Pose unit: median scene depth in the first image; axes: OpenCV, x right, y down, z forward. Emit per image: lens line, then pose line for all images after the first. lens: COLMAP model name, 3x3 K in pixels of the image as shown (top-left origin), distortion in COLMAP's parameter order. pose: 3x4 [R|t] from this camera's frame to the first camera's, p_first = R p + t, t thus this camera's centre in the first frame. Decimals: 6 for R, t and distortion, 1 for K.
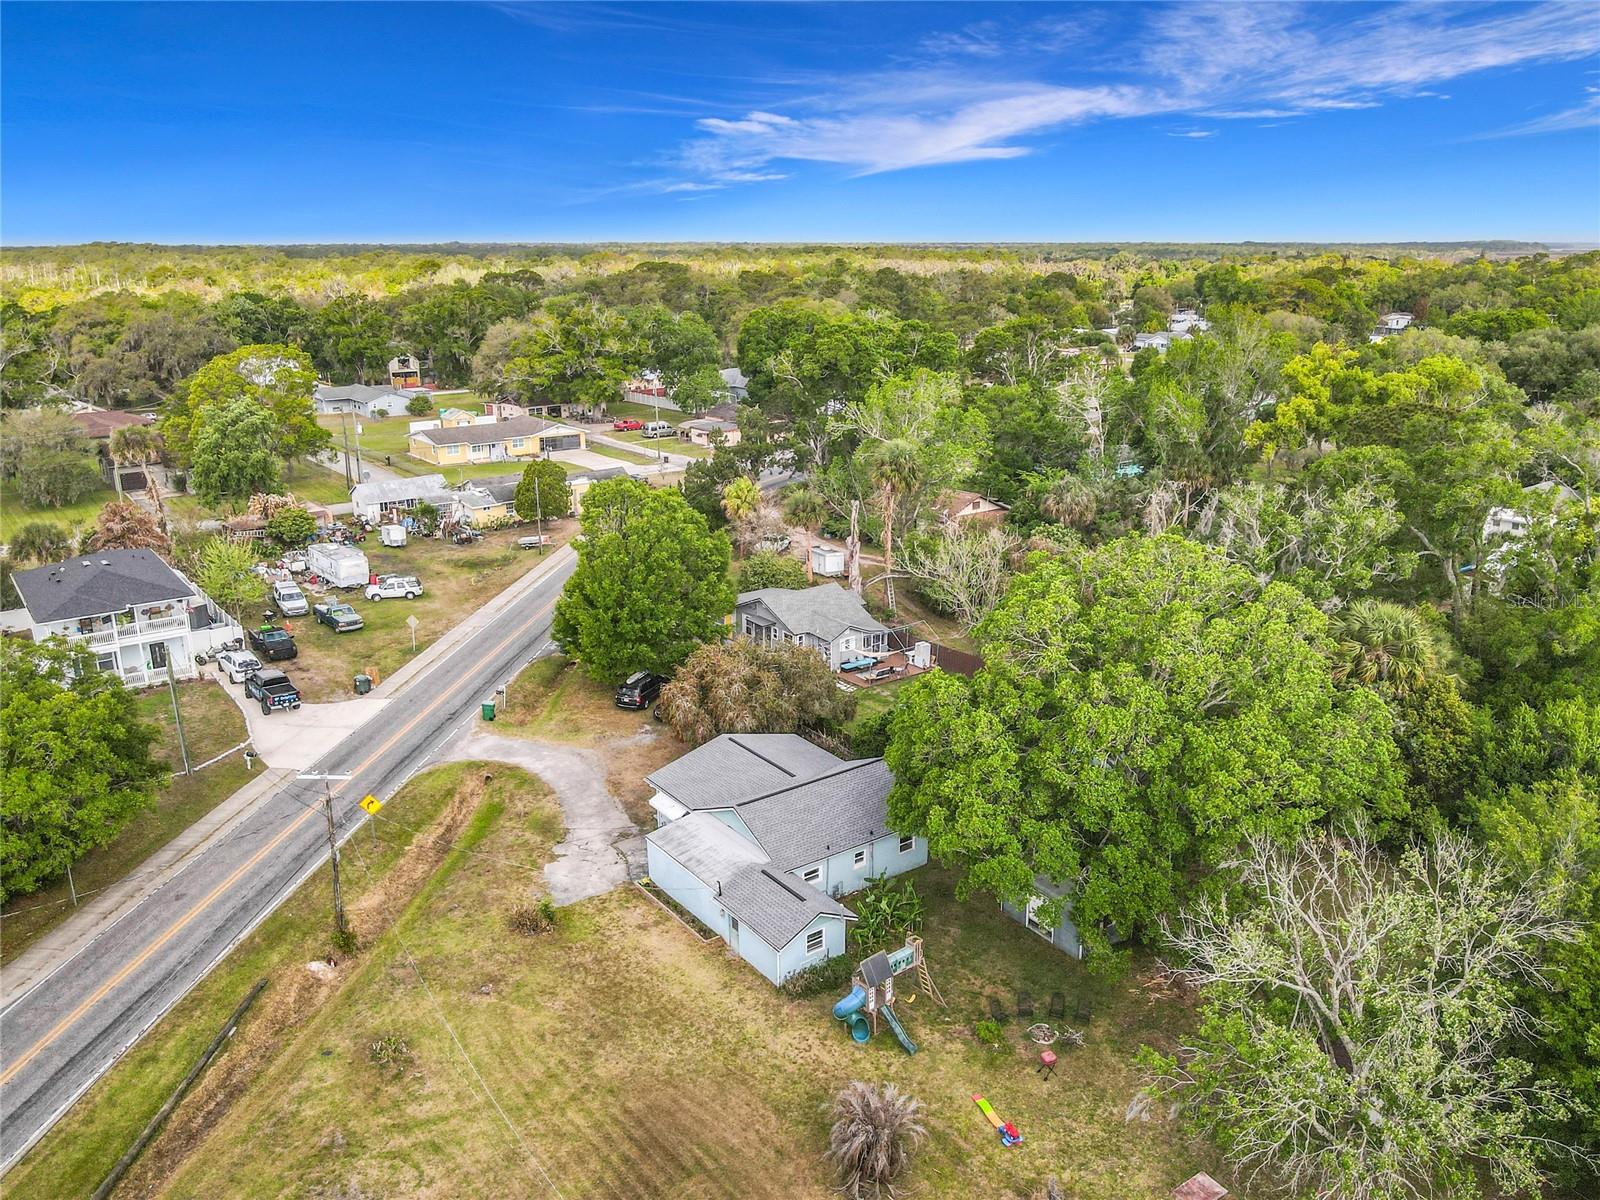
lens RADIAL K [[1216.2, 0, 800.1], [0, 1216.2, 584.6], [0, 0, 1]] dist [-0.018589, 0.003163]
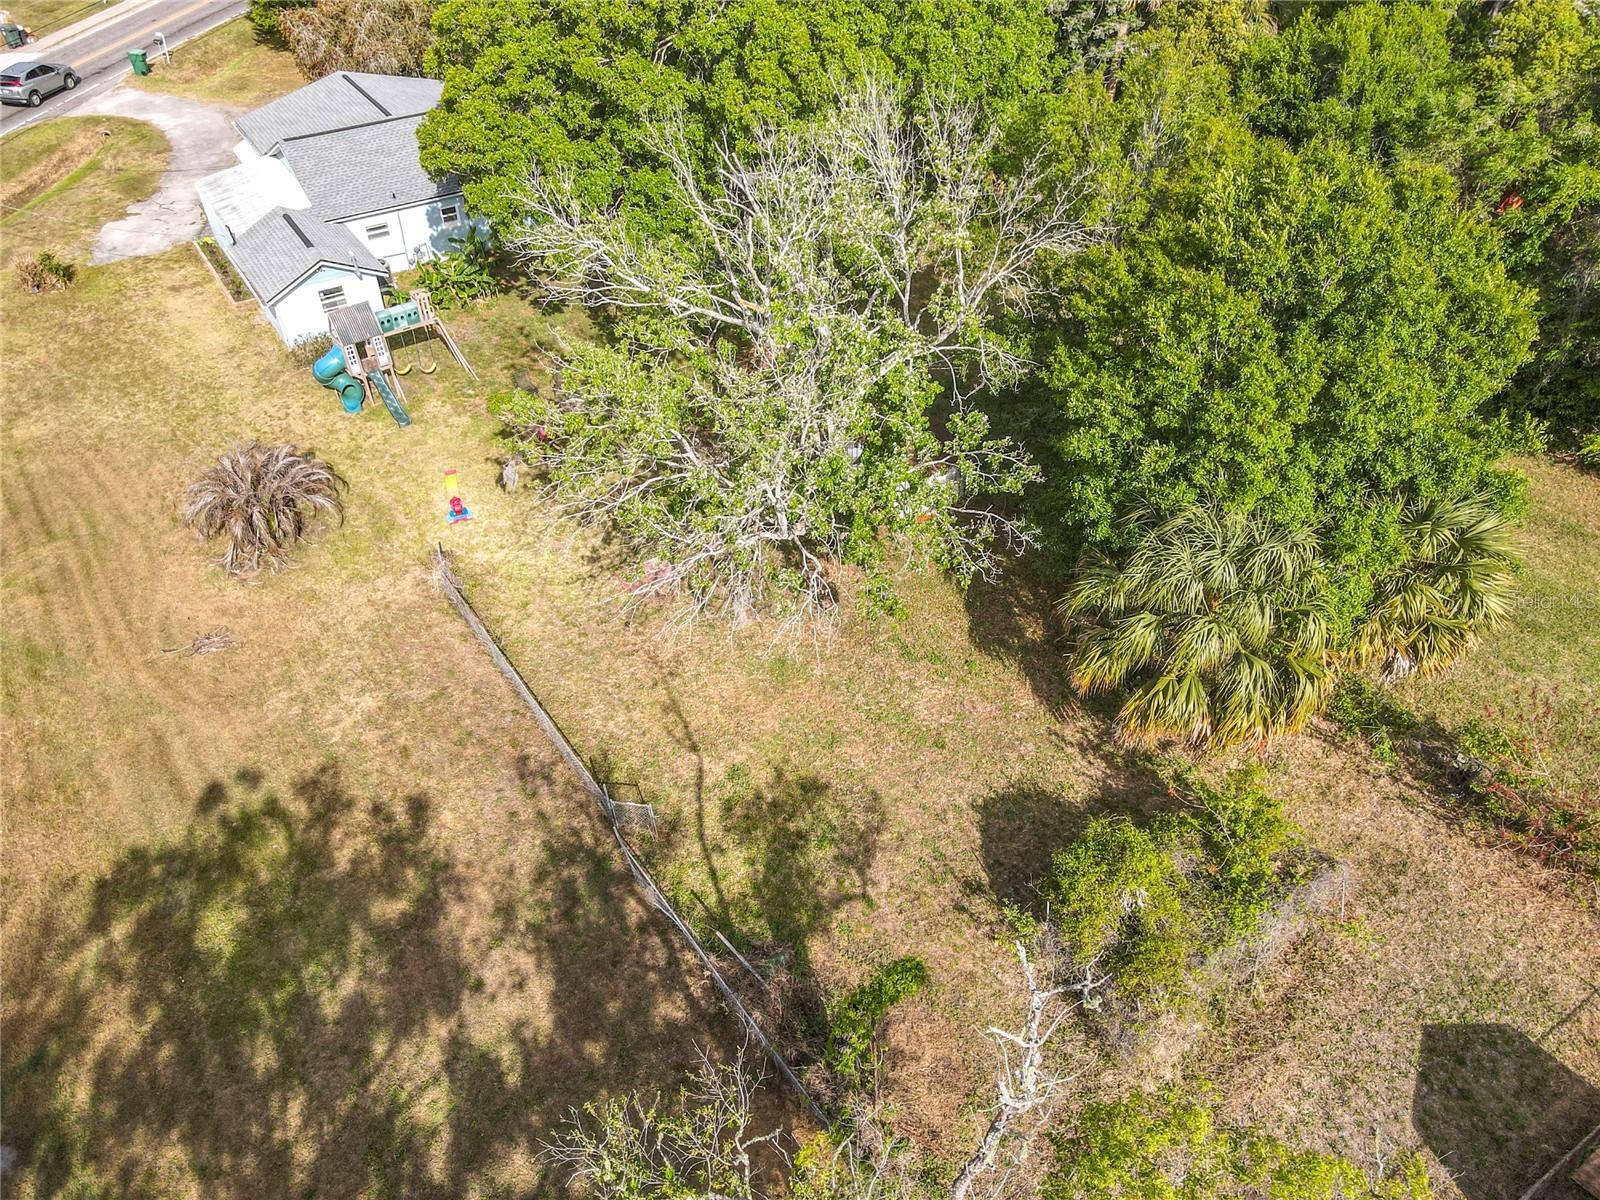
lens RADIAL K [[1161.2, 0, 800.0], [0, 1161.2, 600.0], [0, 0, 1]] dist [0.005278, 0.007346]
pose [[0.999234, 0.030938, -0.023967, 0.276283], [-0.017755, 0.904138, 0.426872, 0.107831], [0.034876, -0.426119, 0.903995, 0.171471]]
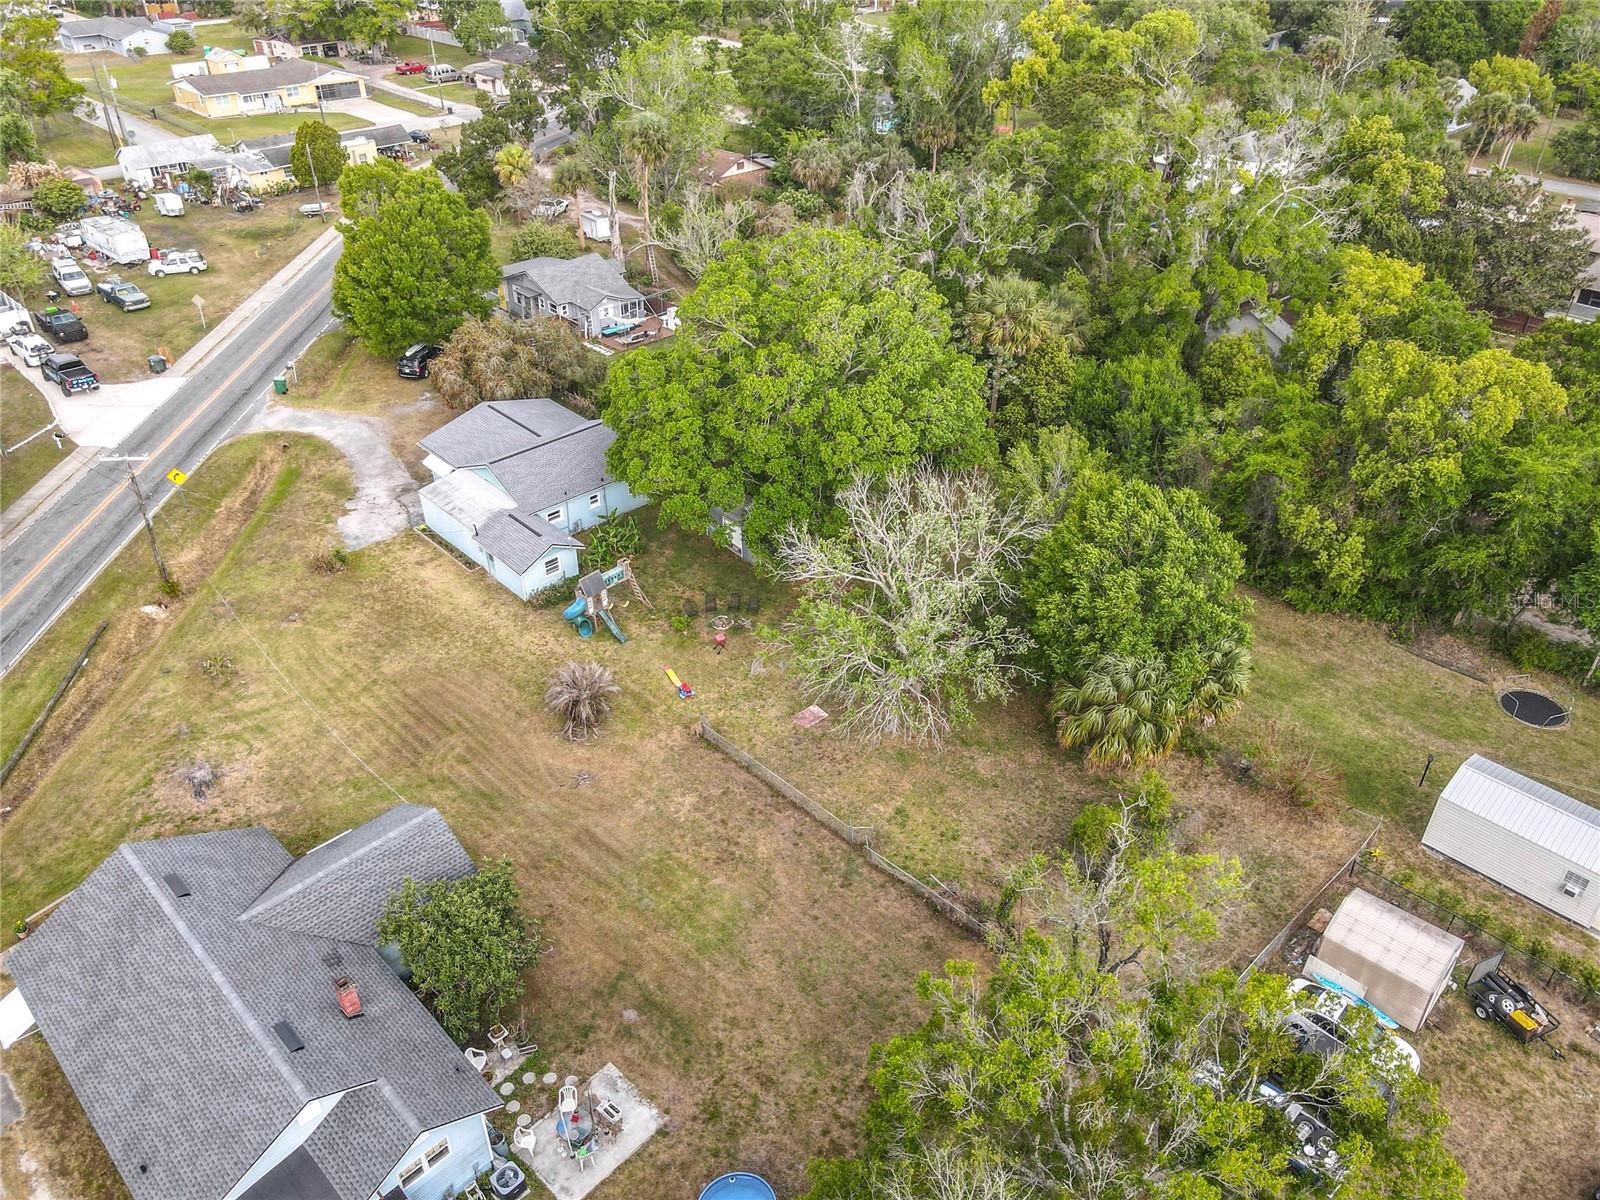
lens RADIAL K [[1161.2, 0, 800.0], [0, 1161.2, 600.0], [0, 0, 1]] dist [0.005278, 0.007346]
pose [[0.991011, -0.060392, 0.119370, 0.097727], [0.019690, 0.948434, 0.316363, -0.047587], [-0.132320, -0.311169, 0.941098, -0.170445]]
